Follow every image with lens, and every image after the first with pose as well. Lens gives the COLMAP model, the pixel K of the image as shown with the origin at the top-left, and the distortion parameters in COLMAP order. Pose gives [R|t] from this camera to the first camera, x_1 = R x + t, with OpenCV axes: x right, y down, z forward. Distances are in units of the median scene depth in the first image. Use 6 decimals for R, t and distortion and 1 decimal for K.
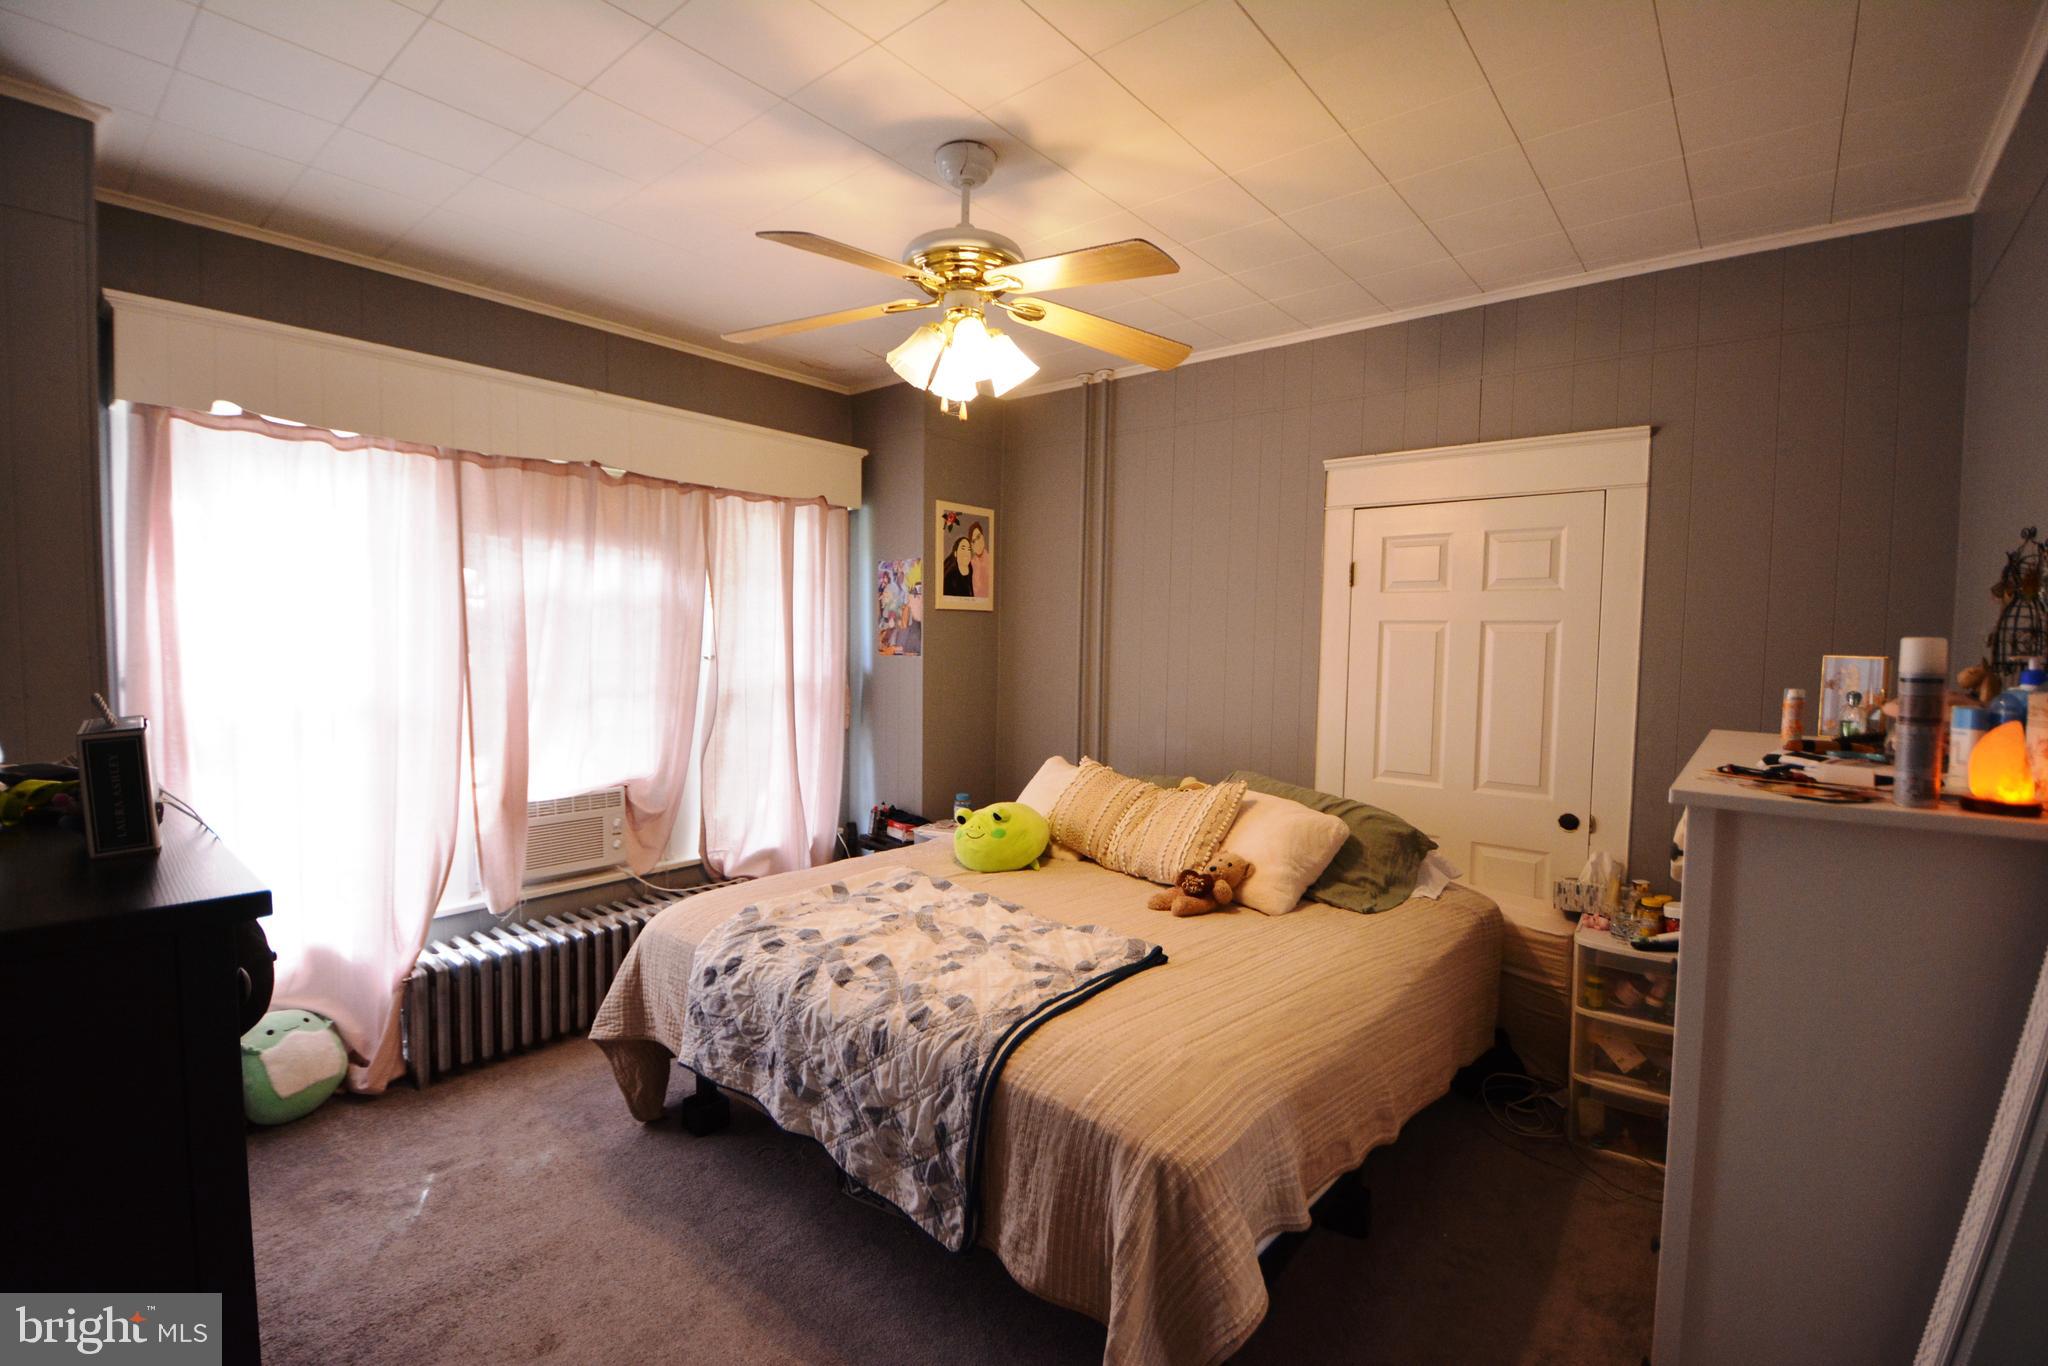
lens RADIAL K [[896.5, 0, 1015.4], [0, 896.5, 683.5], [0, 0, 1]] dist [0.016465, -0.023044]
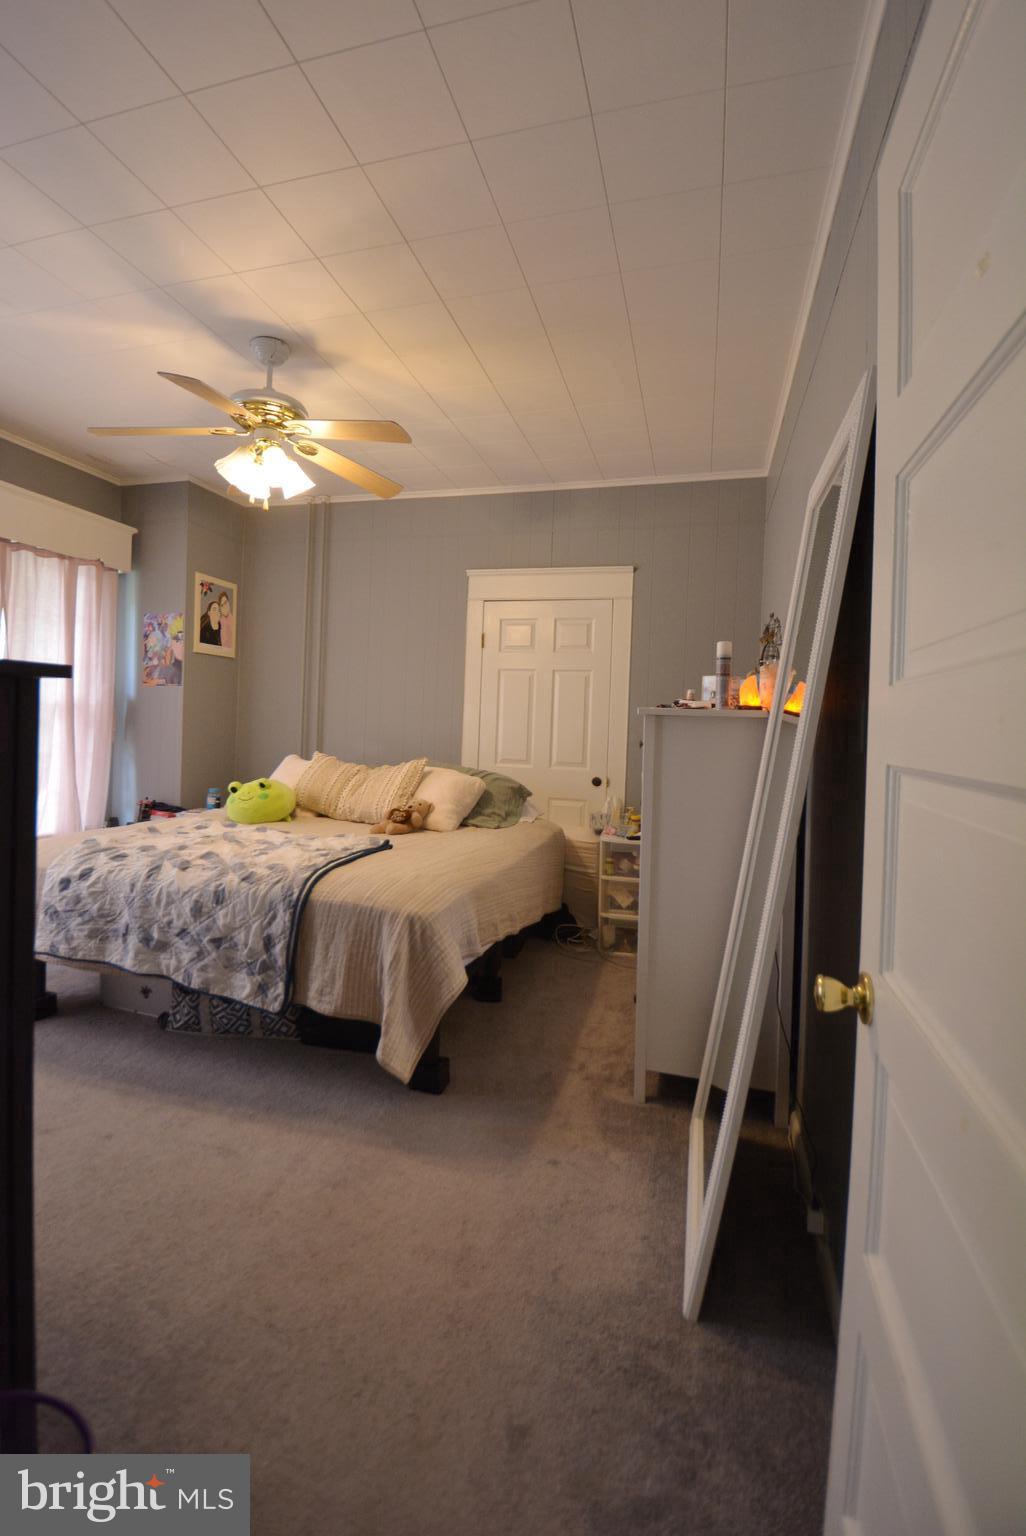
lens RADIAL K [[672.4, 0, 501.8], [0, 672.4, 721.1], [0, 0, 1]] dist [0.016465, -0.023044]
pose [[0.914744, 0.012742, 0.403832, -0.147178], [0.000741, 0.999448, -0.033216, 0.110886], [-0.404032, 0.030683, 0.914230, -0.224506]]
